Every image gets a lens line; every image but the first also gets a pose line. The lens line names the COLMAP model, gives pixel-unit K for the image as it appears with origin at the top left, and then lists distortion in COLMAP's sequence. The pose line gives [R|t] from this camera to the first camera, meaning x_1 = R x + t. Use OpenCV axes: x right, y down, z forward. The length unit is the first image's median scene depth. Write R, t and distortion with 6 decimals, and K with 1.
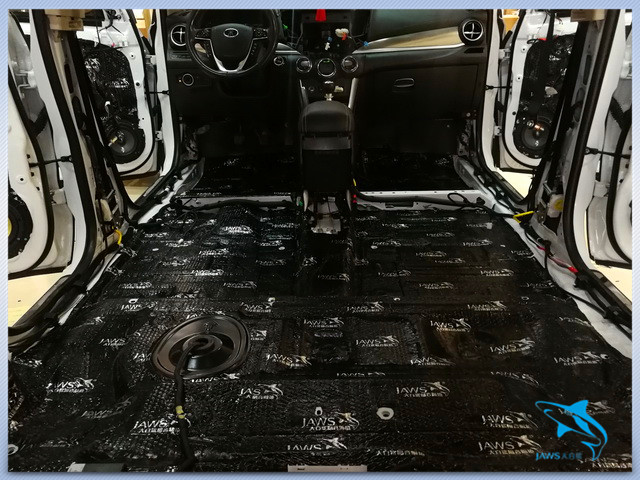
lens RADIAL K [[517.0, 0, 320.0], [0, 517.0, 240.0], [0, 0, 1]] dist [0.004362, 0.004147]
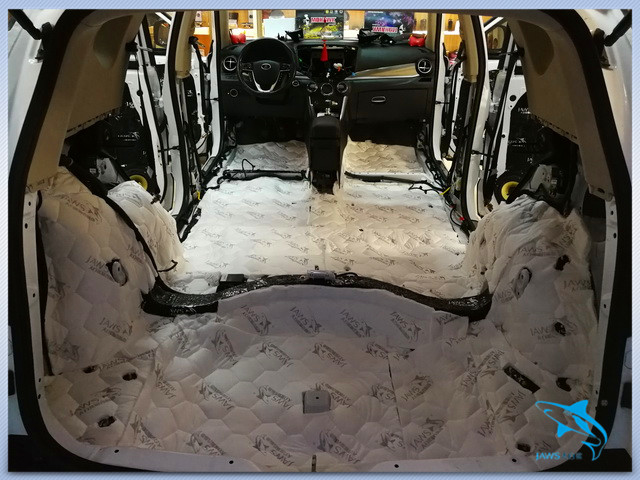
lens RADIAL K [[520.6, 0, 320.0], [0, 520.6, 240.0], [0, 0, 1]] dist [0.004937, 0.002166]
pose [[0.999576, 0.028528, 0.005750, -0.003946], [-0.028741, 0.998738, 0.041191, 0.047580], [-0.004568, -0.041339, 0.999135, -0.552087]]
